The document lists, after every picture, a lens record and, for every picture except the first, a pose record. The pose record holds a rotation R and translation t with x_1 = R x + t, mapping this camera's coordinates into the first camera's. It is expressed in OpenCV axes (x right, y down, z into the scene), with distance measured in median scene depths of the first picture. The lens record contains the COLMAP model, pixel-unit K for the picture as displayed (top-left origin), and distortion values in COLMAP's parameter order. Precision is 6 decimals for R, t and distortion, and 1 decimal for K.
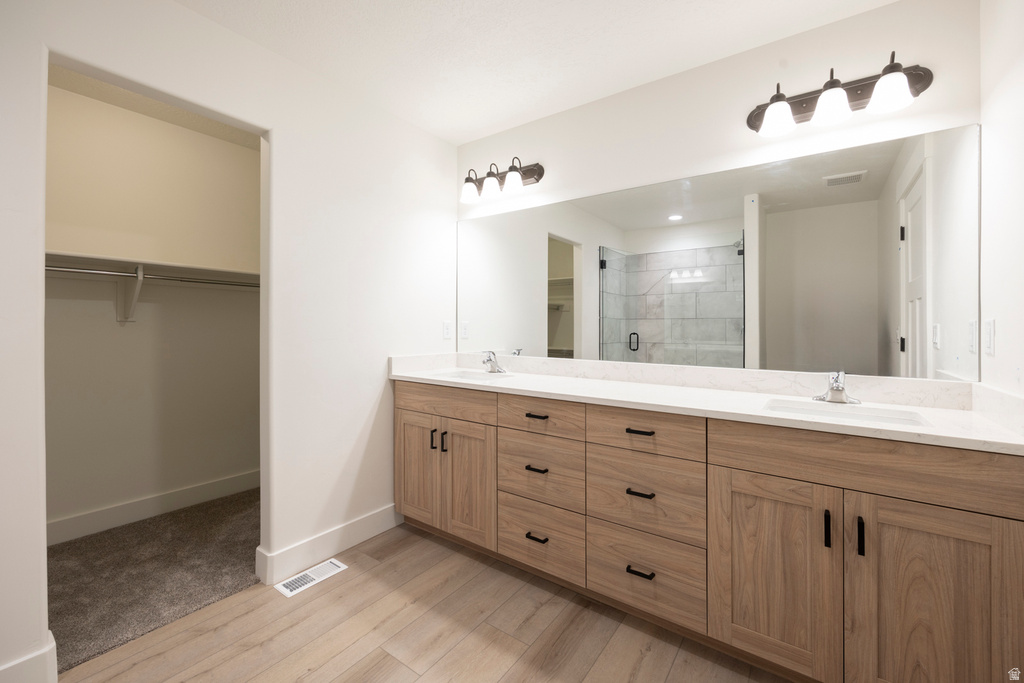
lens RADIAL K [[425.6, 0, 529.6], [0, 425.6, 327.0], [0, 0, 1]] dist [-0.000193, -0.000305]
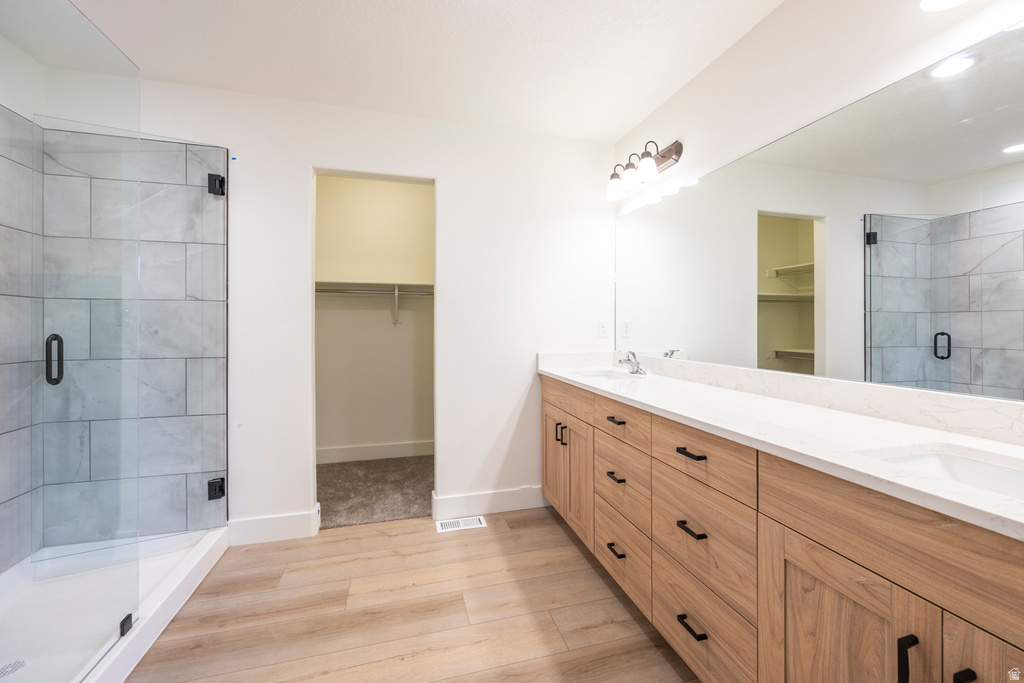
lens RADIAL K [[425.6, 0, 512.6], [0, 425.6, 325.9], [0, 0, 1]] dist [-0.000193, -0.000305]
pose [[0.768513, -0.005041, -0.639815, 0.461020], [0.004742, 0.999986, -0.002182, 0.002042], [0.639817, -0.001357, 0.768526, 0.140880]]
